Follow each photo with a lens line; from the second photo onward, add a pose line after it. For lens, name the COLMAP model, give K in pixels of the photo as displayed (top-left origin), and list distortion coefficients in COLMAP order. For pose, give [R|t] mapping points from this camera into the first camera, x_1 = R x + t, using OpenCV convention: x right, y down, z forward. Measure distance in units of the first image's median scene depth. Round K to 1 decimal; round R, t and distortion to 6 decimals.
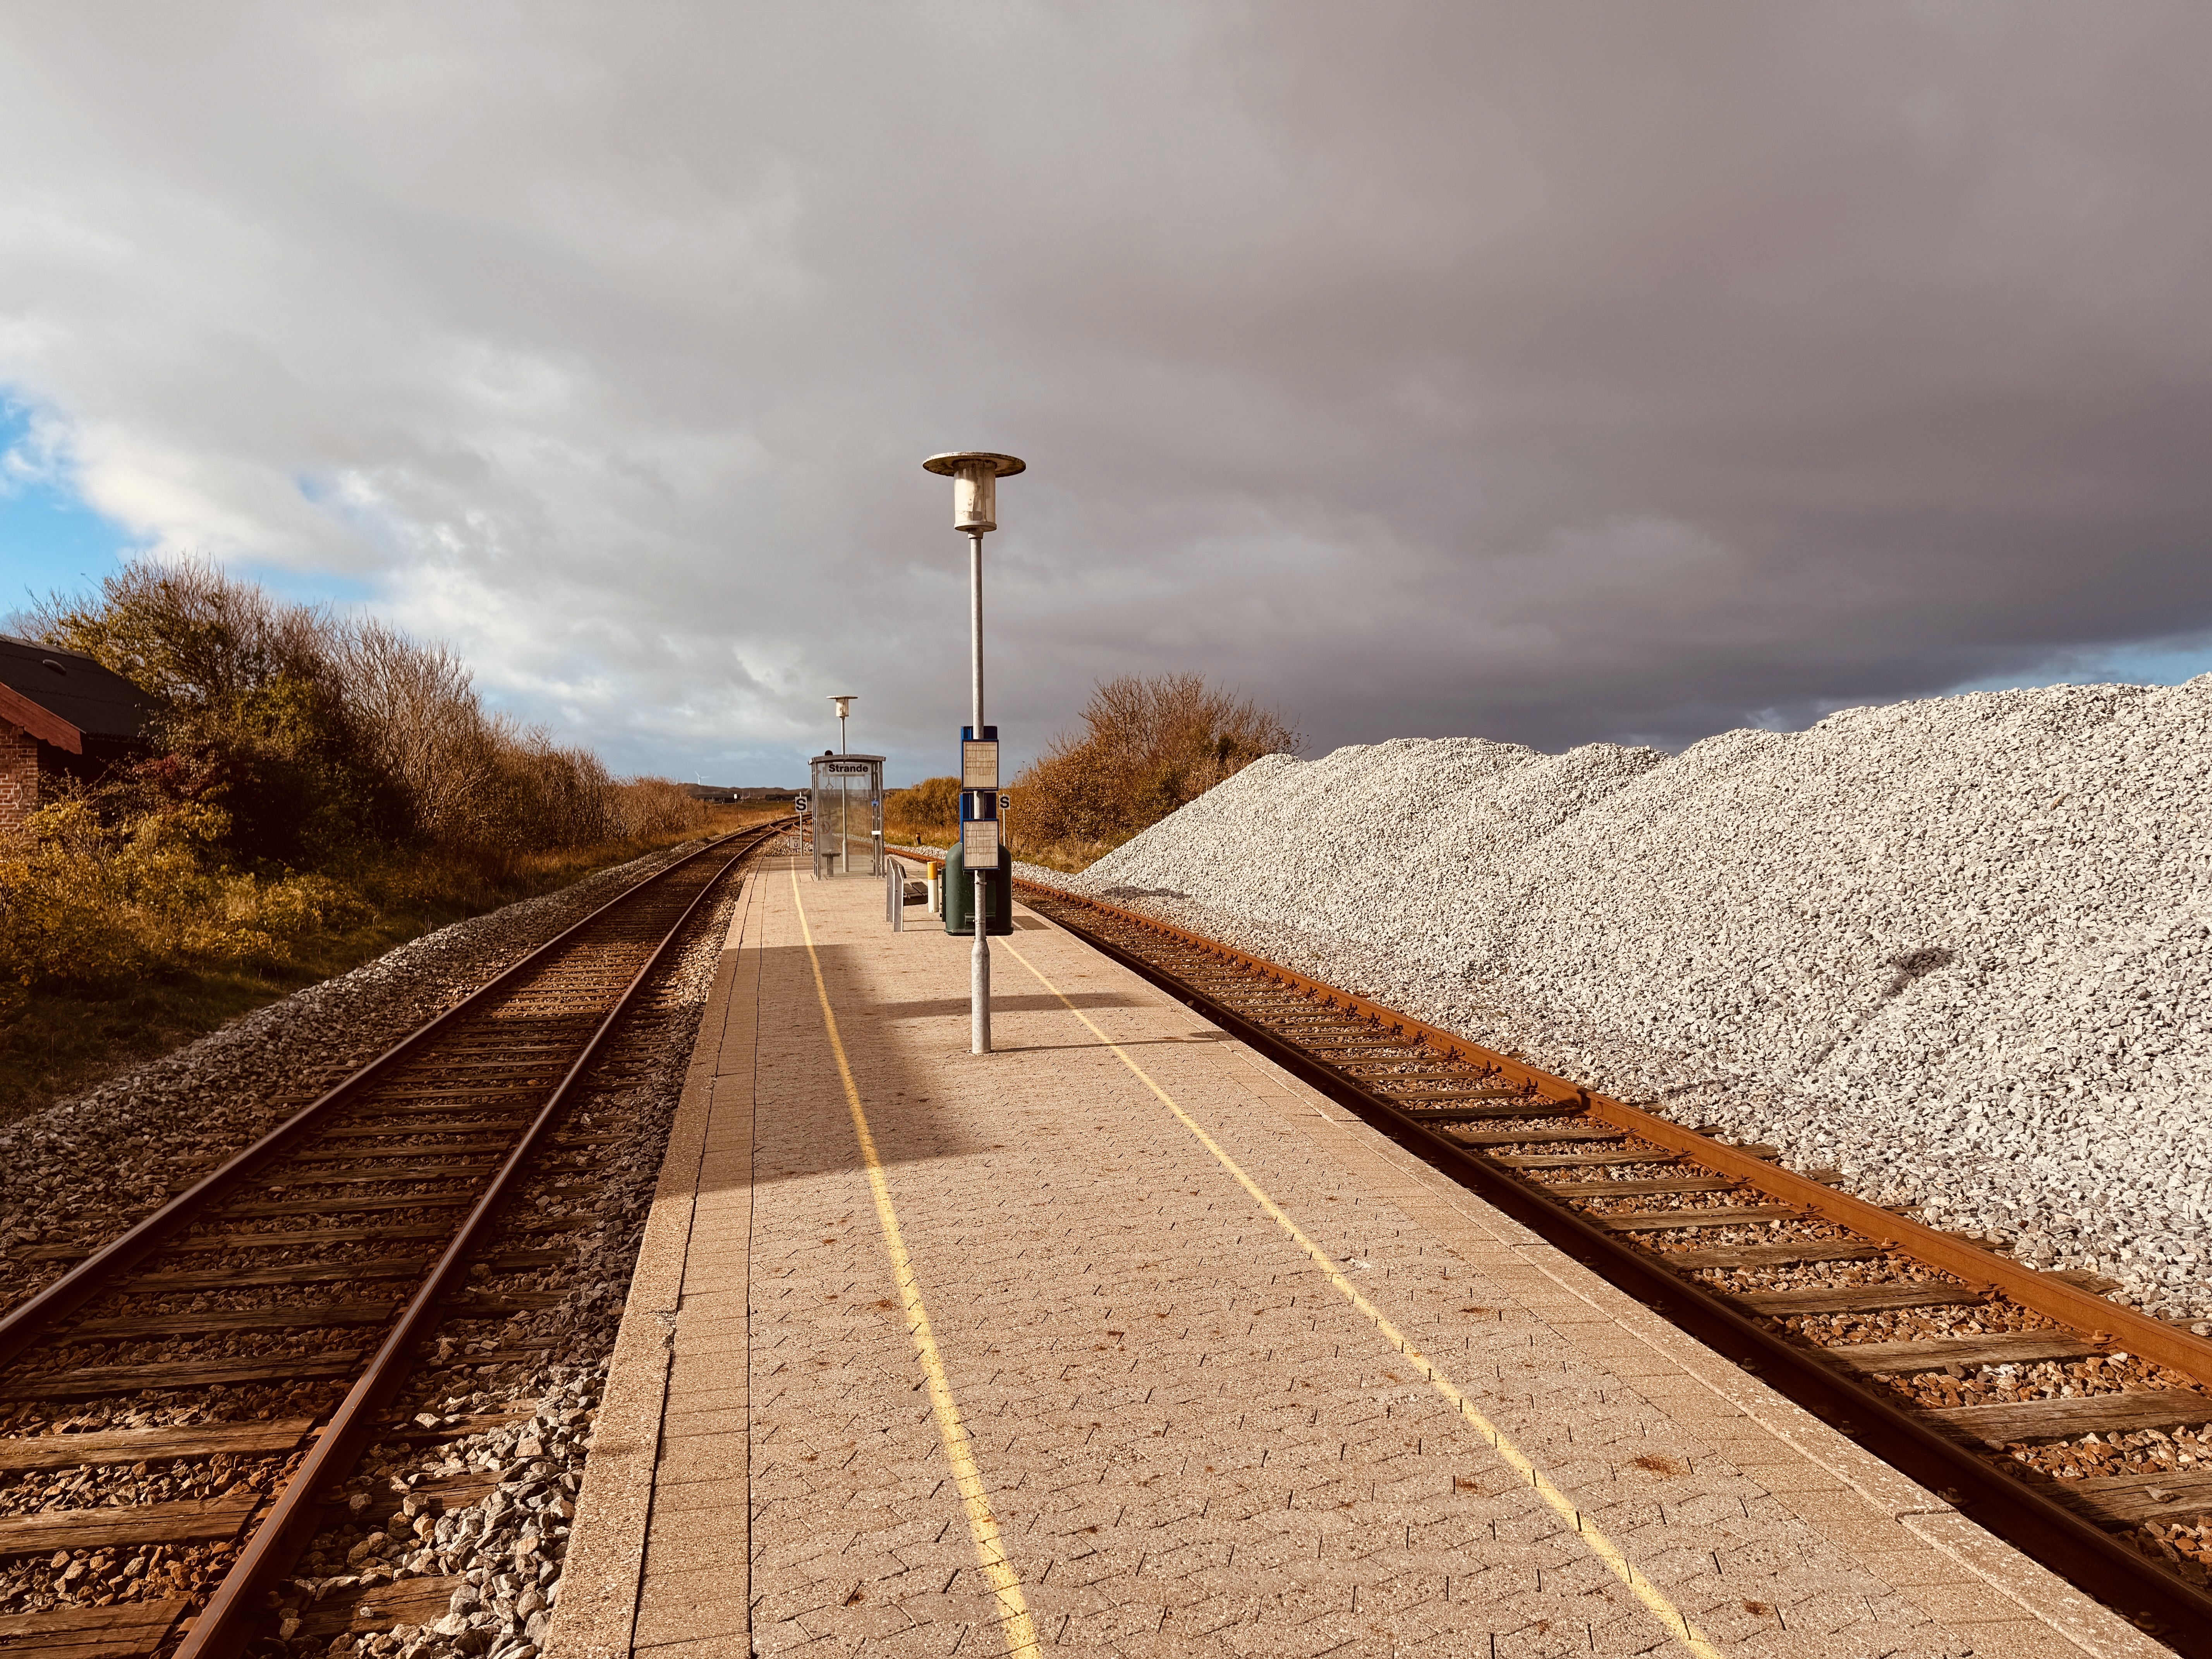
lens RADIAL K [[1569.8, 0, 1131.1], [0, 1569.8, 814.5], [0, 0, 1]] dist [0.030864, -0.023894]
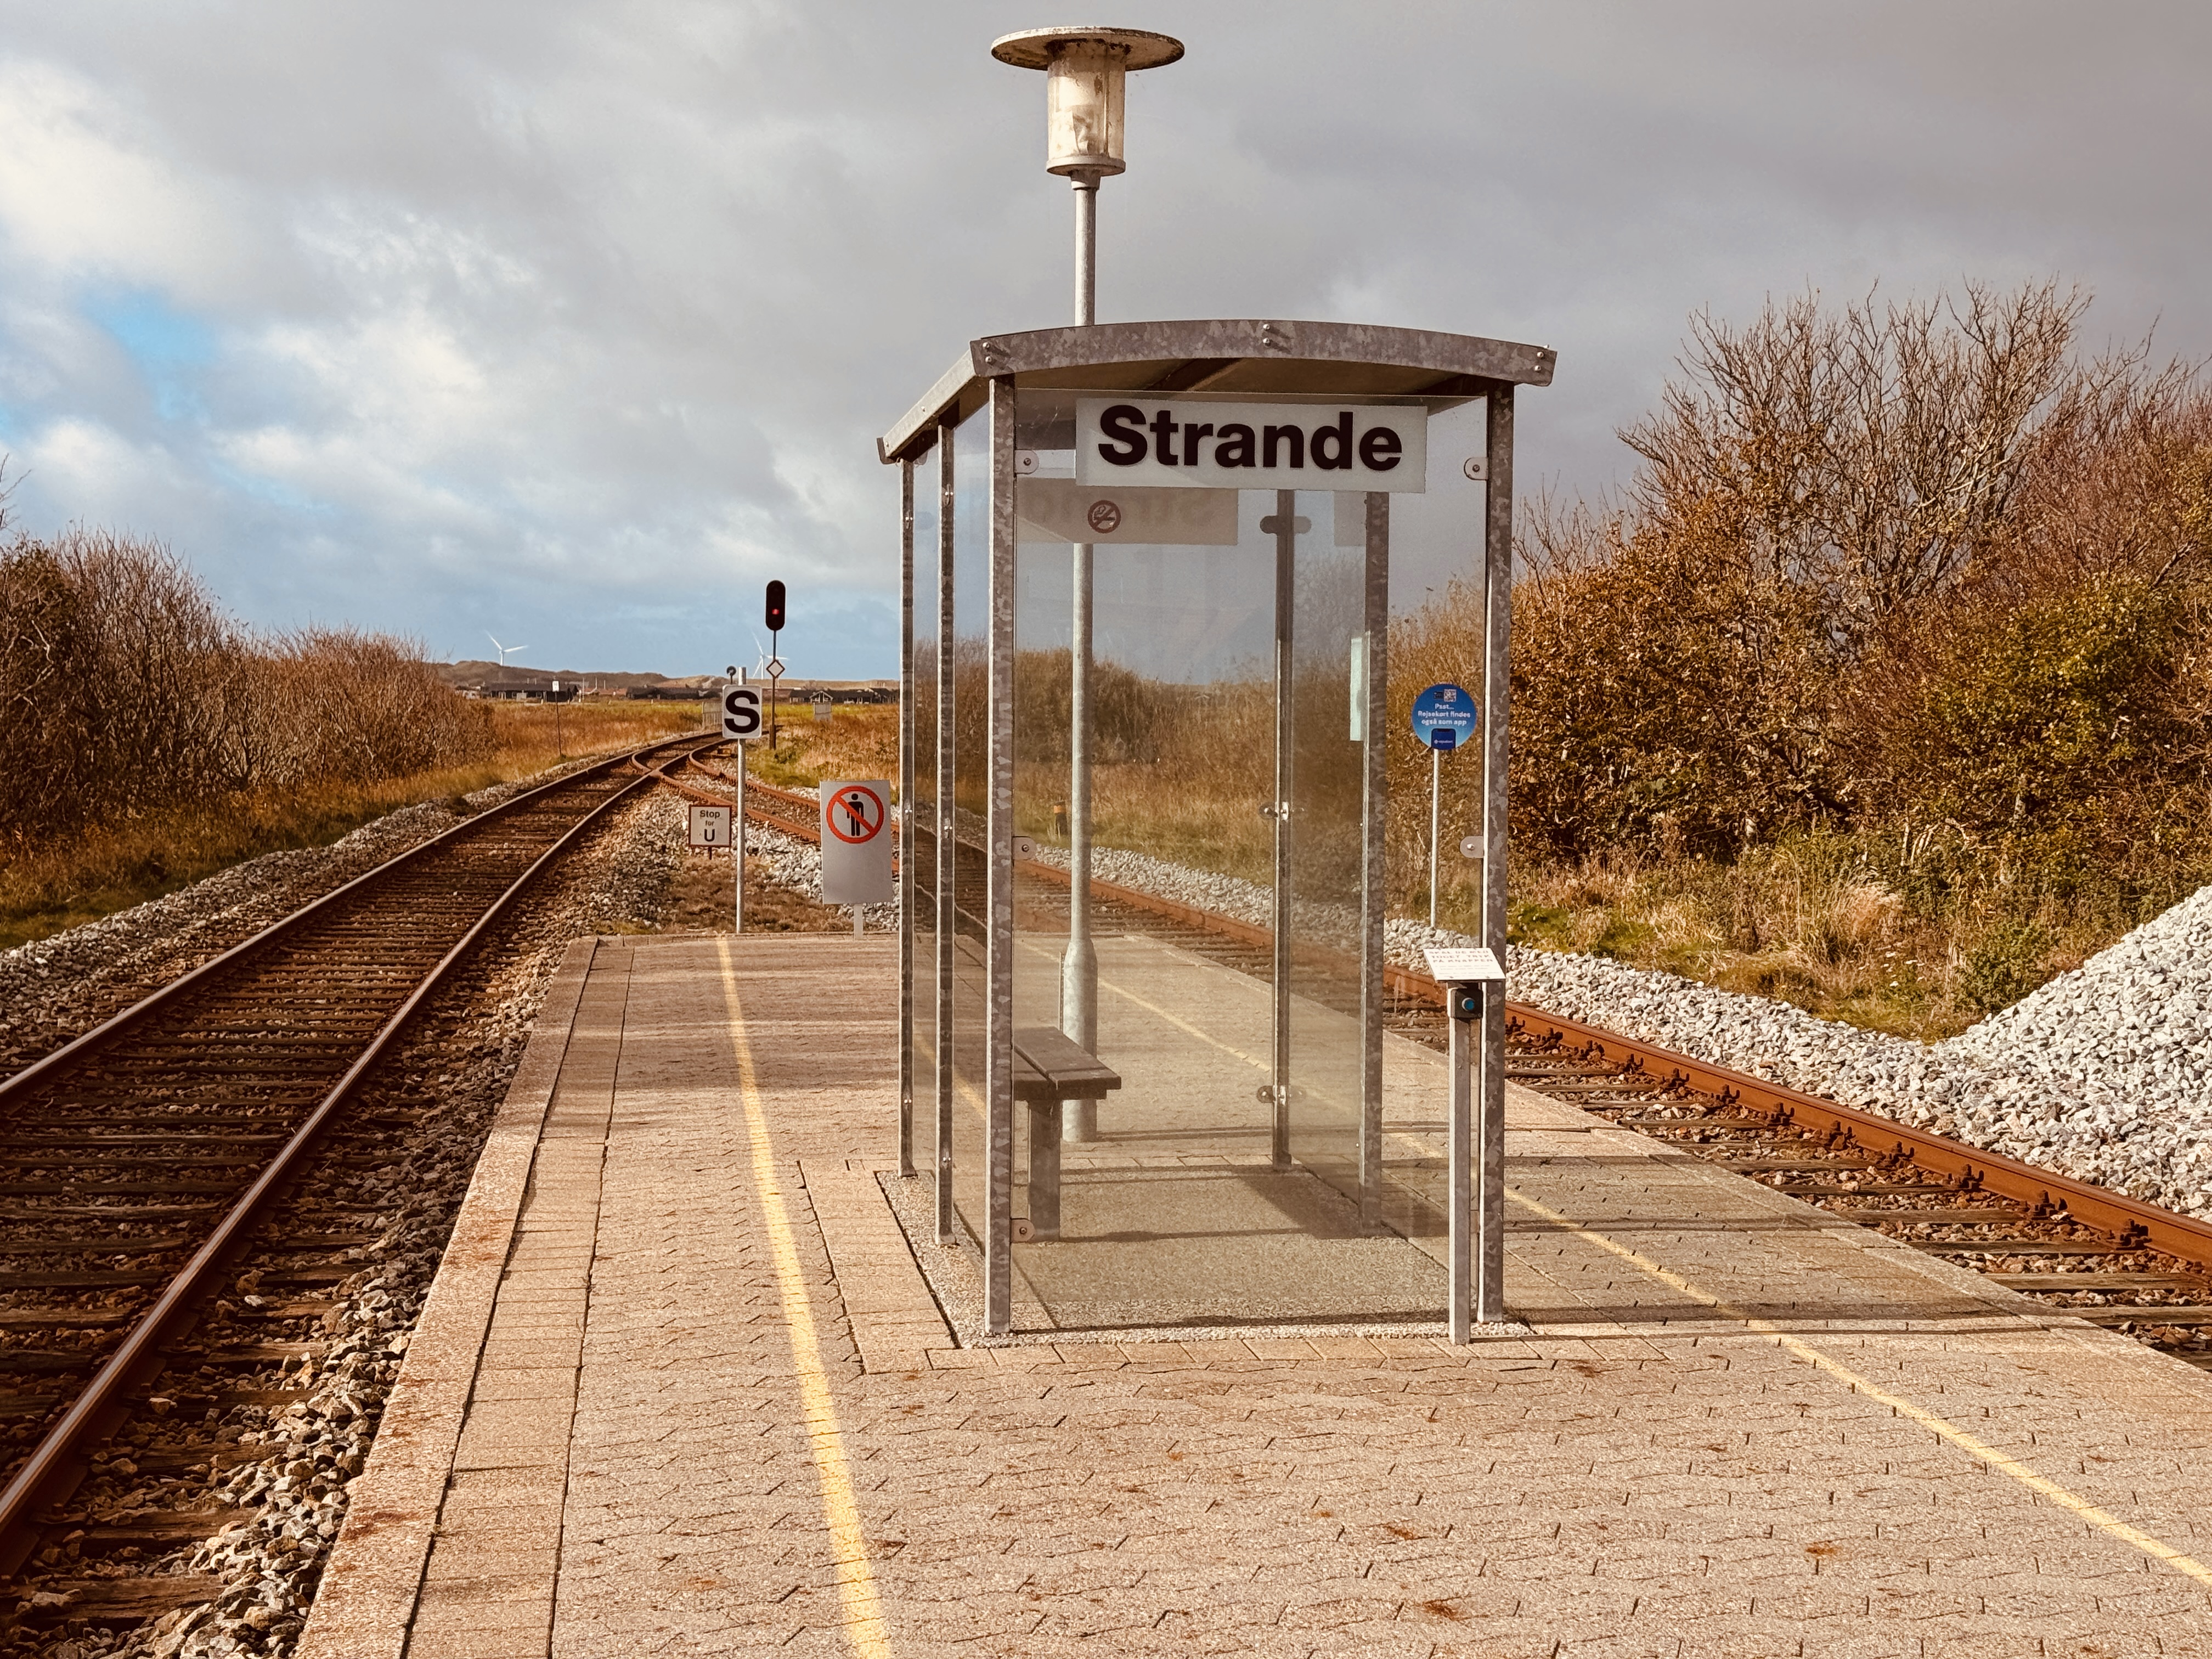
lens RADIAL K [[3034.4, 0, 1117.9], [0, 3034.4, 827.2], [0, 0, 1]] dist [0.197587, -0.359662]
pose [[0.997438, 0.024219, -0.067318, -0.496029], [-0.022293, 0.999325, 0.029215, -0.017659], [0.067980, -0.027640, 0.997304, 2.150936]]
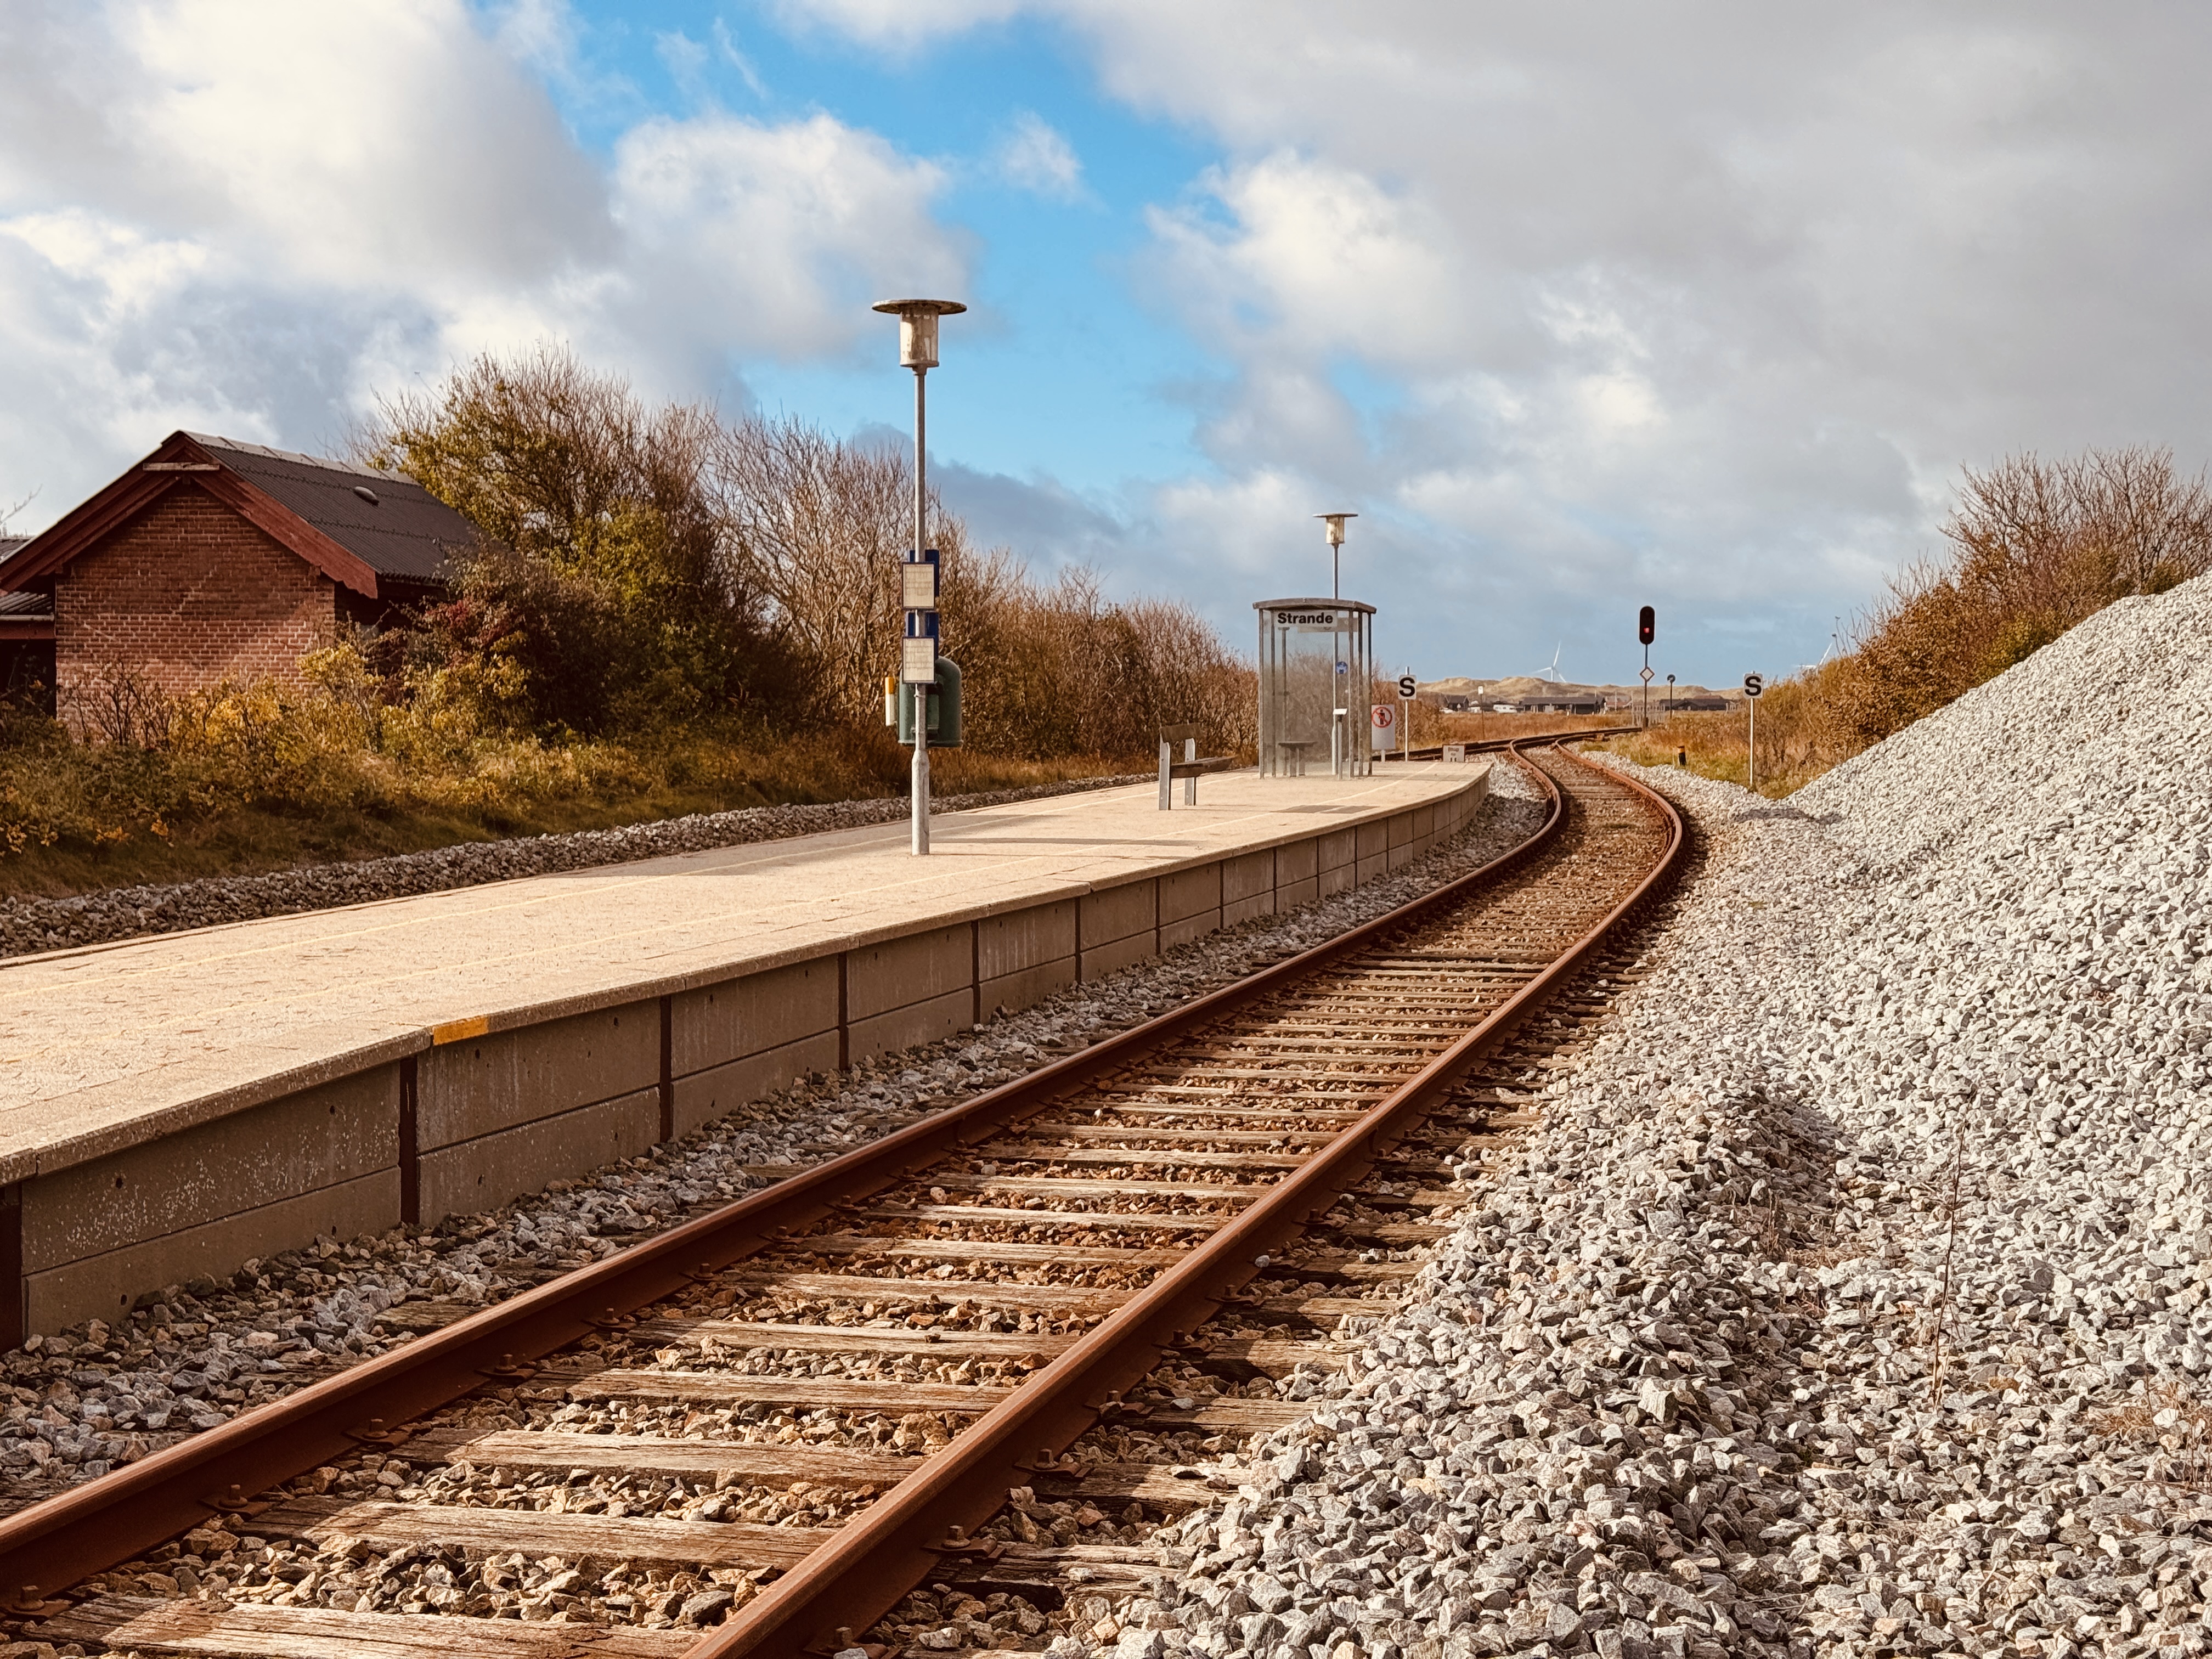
lens RADIAL K [[3072.5, 0, 1065.0], [0, 3072.5, 816.4], [0, 0, 1]] dist [0.121109, 0.035446]
pose [[0.911166, 0.025372, -0.411257, 0.818045], [-0.015558, 0.999509, 0.027195, 0.063429], [0.411745, -0.018381, 0.911114, -0.838292]]
